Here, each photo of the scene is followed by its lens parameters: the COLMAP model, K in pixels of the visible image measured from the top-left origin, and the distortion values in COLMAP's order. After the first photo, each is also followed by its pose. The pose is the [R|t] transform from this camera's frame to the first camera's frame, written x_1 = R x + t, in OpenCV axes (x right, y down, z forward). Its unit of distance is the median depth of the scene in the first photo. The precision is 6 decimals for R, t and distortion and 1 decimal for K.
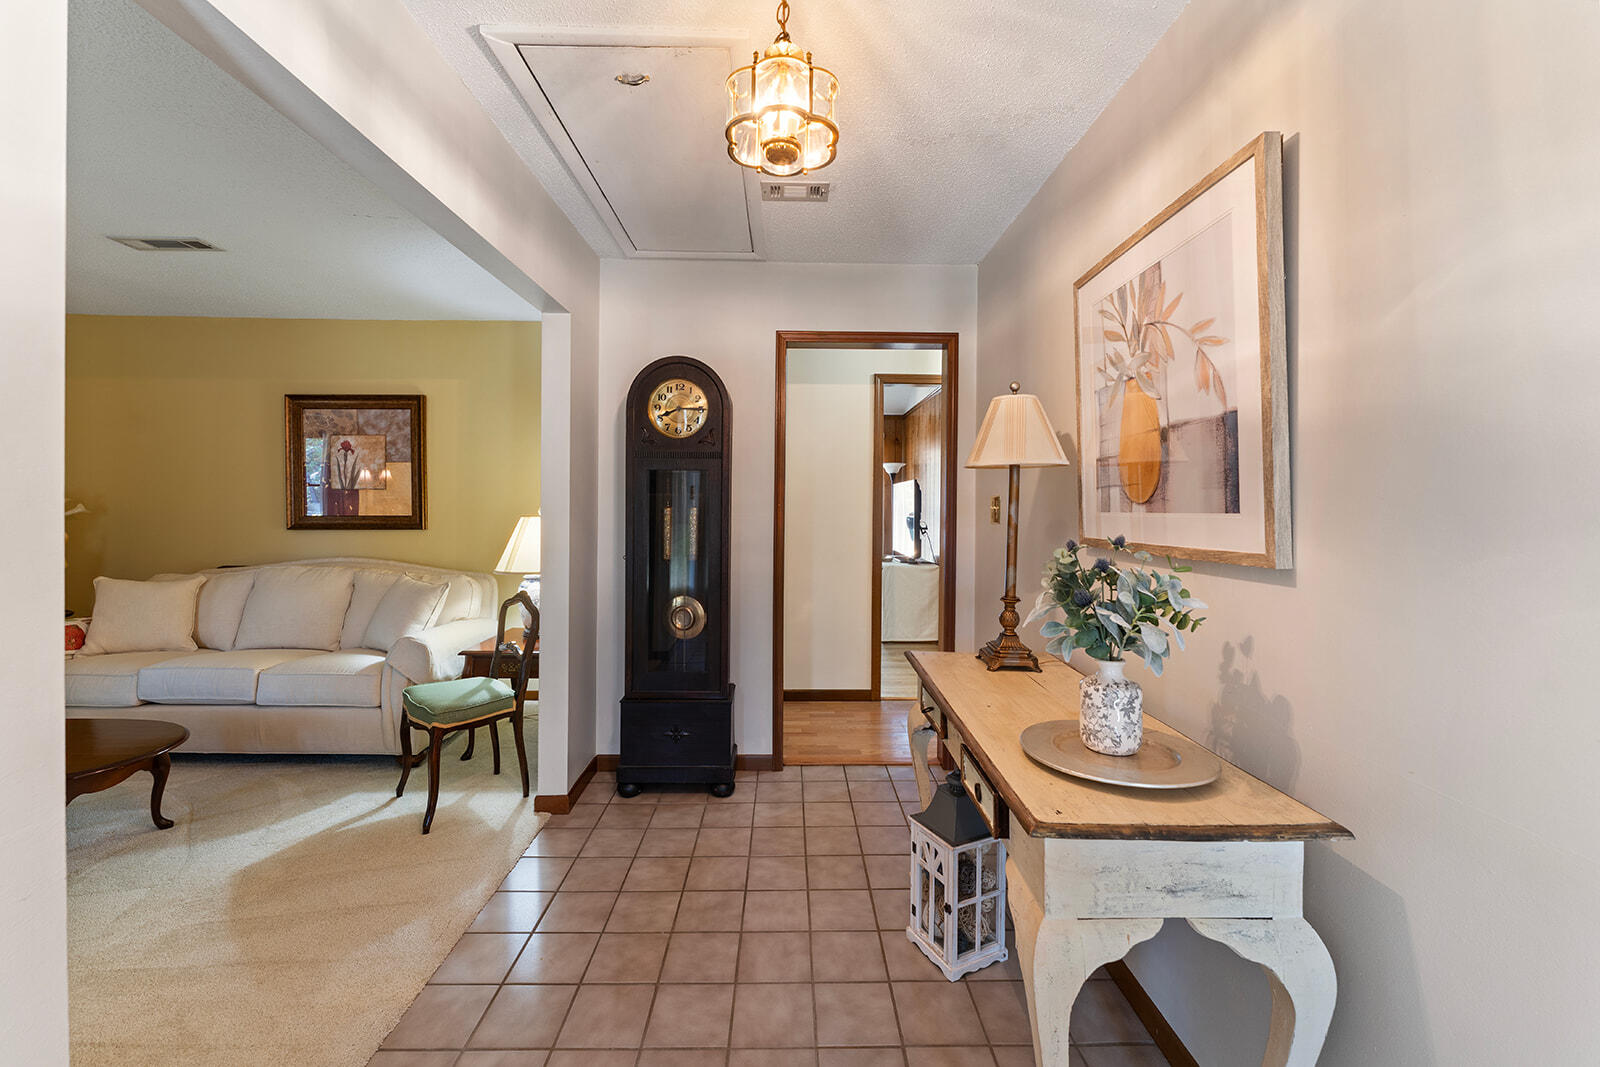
lens RADIAL K [[647.3, 0, 800.9], [0, 647.3, 497.3], [0, 0, 1]] dist [-0.001061, -0.000222]
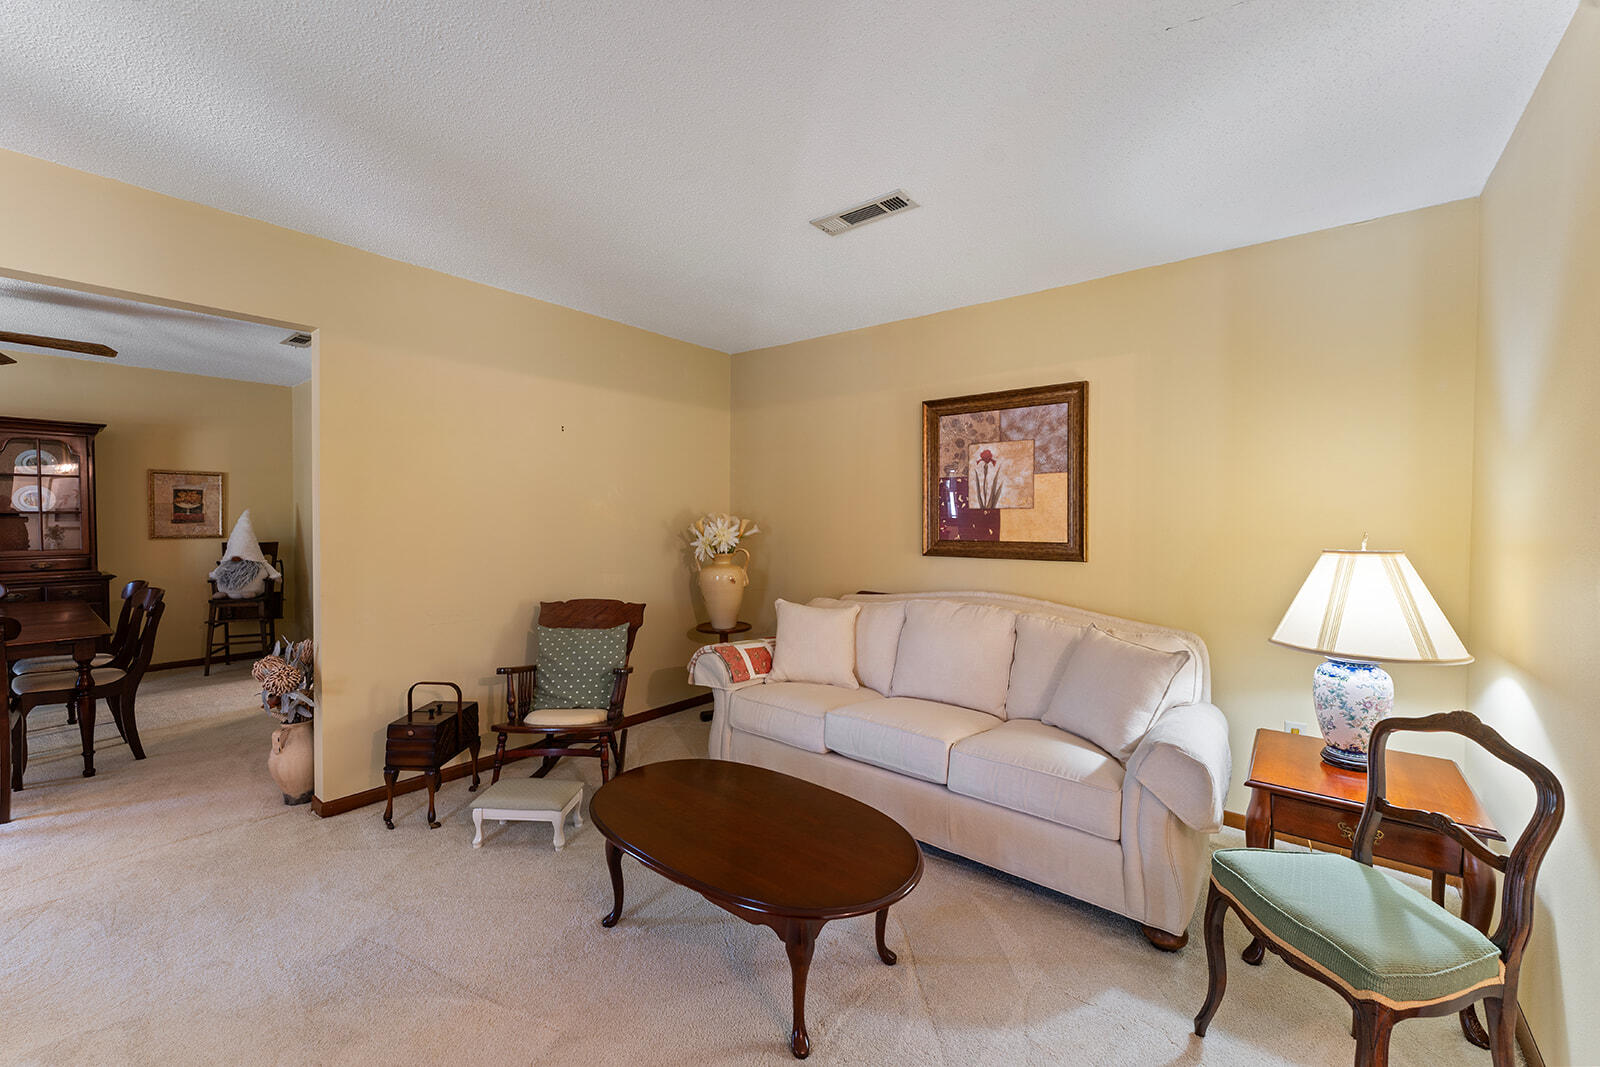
lens RADIAL K [[647.3, 0, 800.9], [0, 647.3, 497.3], [0, 0, 1]] dist [-0.001061, -0.000222]
pose [[0.766000, -0.022100, -0.642461, -0.358033], [0.003835, 0.999548, -0.029811, -0.003401], [0.642830, 0.020371, 0.765738, 0.219619]]
